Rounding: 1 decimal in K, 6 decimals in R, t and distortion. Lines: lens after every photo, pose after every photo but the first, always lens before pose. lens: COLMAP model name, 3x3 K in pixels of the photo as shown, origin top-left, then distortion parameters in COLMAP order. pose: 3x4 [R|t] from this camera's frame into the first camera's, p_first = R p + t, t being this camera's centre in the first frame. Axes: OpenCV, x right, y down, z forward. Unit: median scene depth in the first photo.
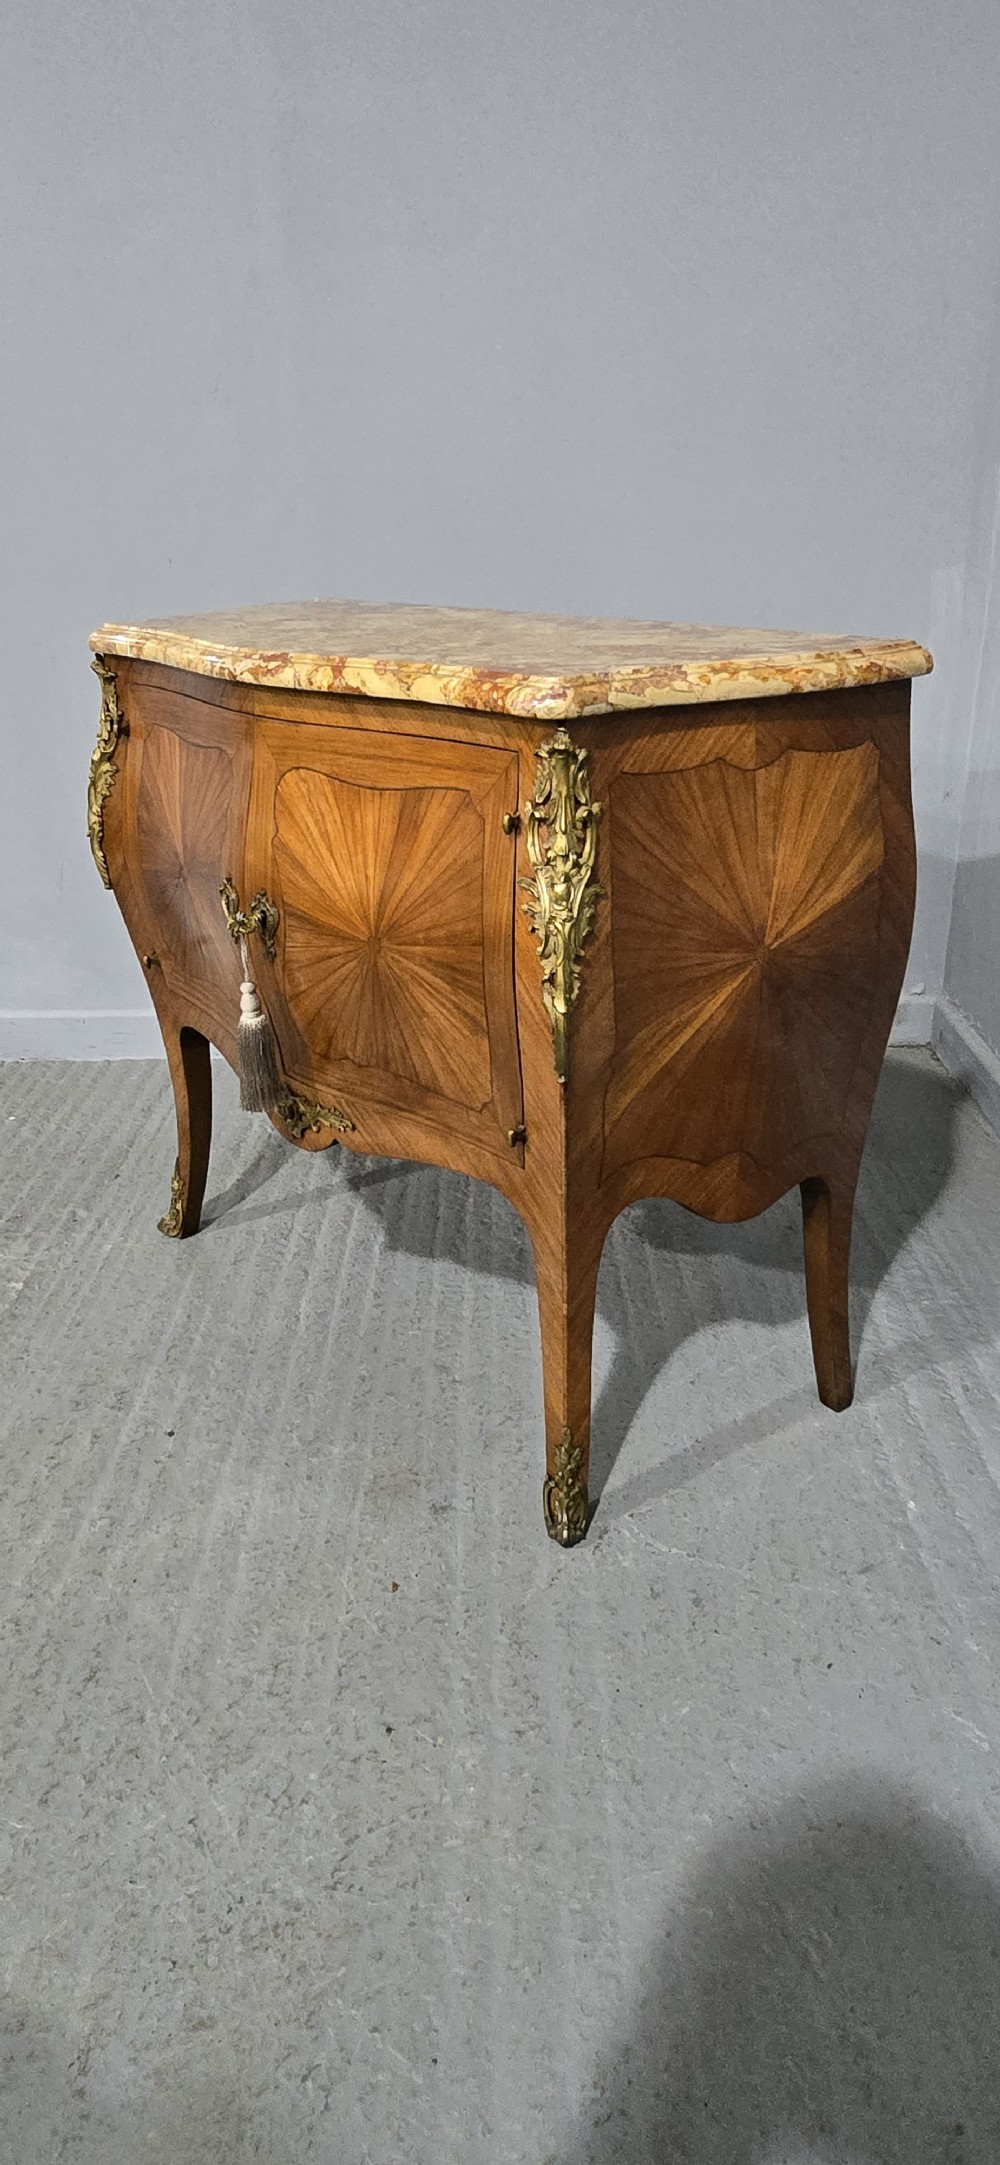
lens RADIAL K [[1314.8, 0, 499.3], [0, 1314.8, 1080.9], [0, 0, 1]] dist [-0.004554, 0.001877]
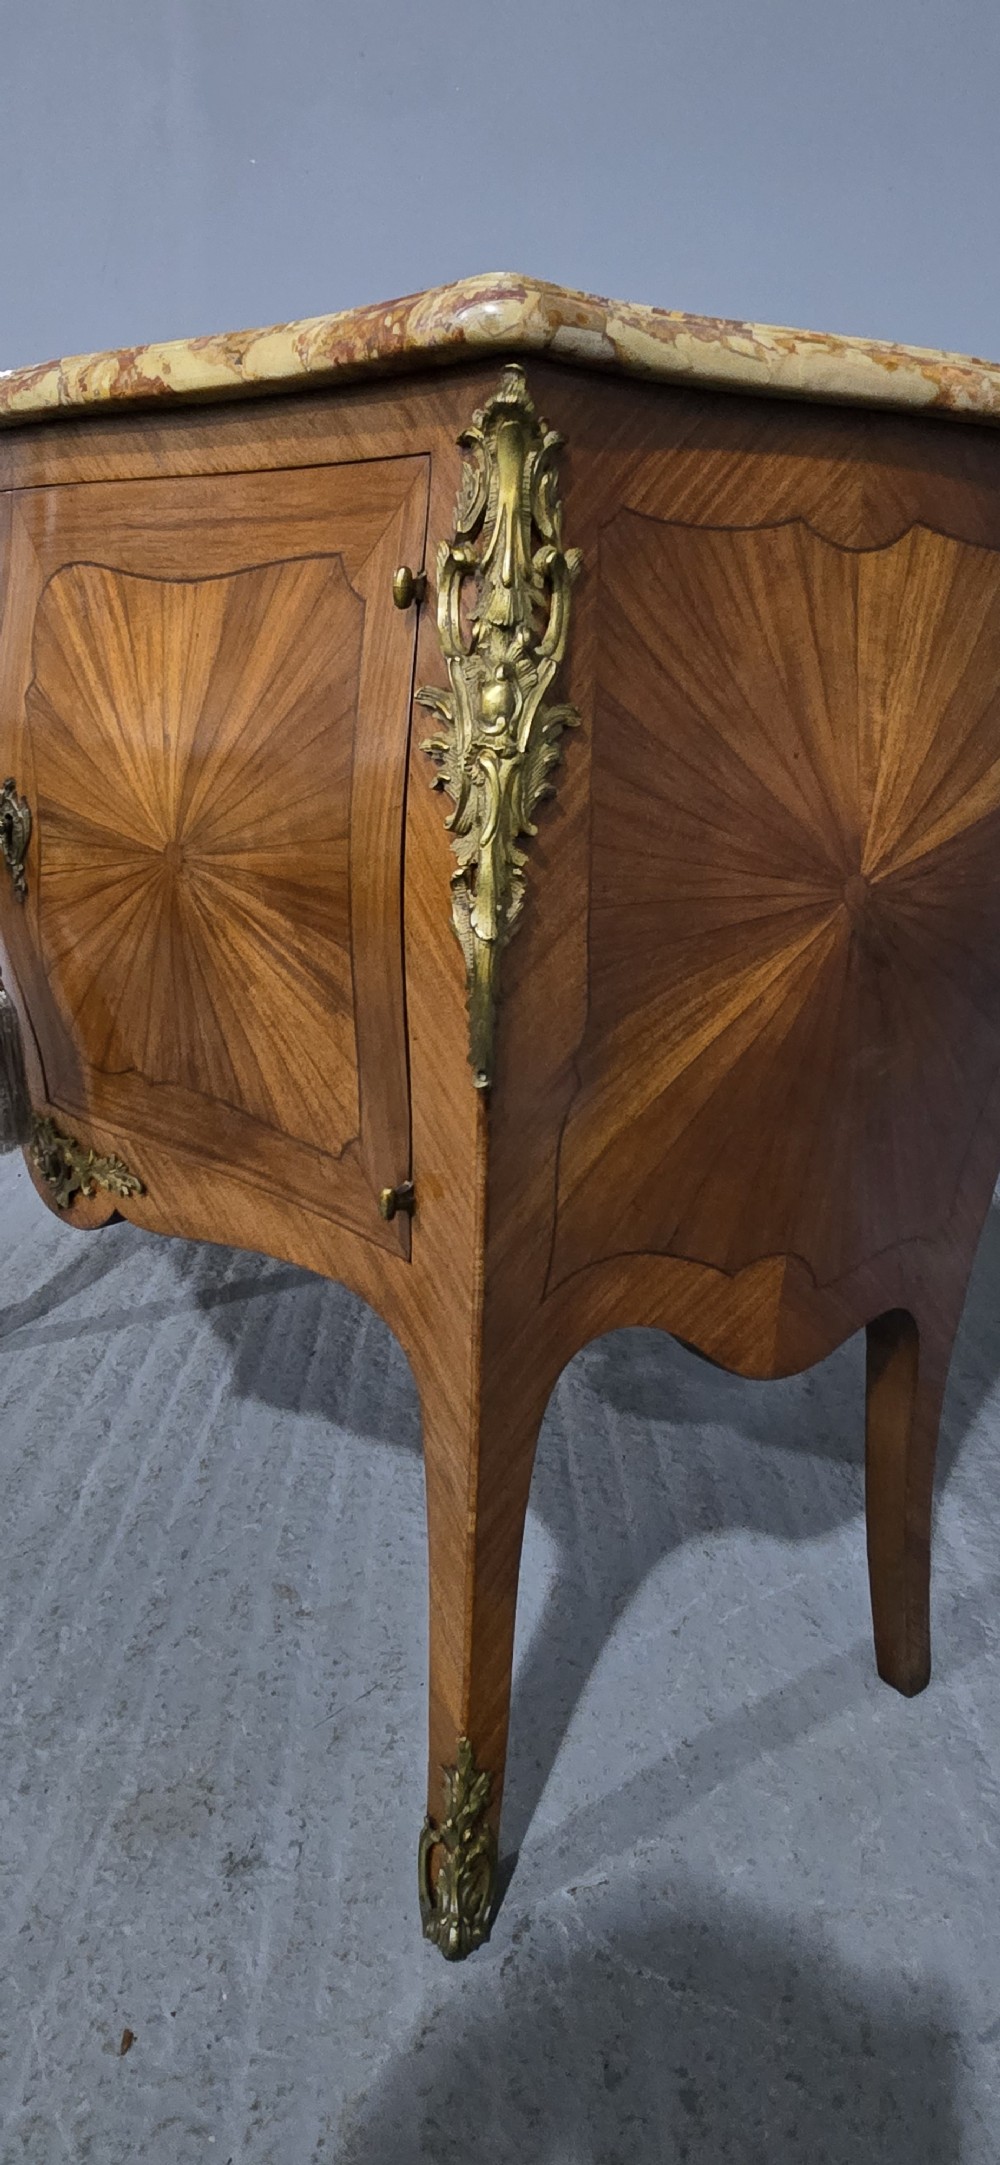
lens RADIAL K [[1314.8, 0, 496.9], [0, 1314.8, 1081.4], [0, 0, 1]] dist [-0.004554, 0.001877]
pose [[0.998014, 0.054647, 0.031346, 0.031312], [-0.050922, 0.992700, -0.109336, 0.046122], [-0.037092, 0.107523, 0.993510, 0.406893]]
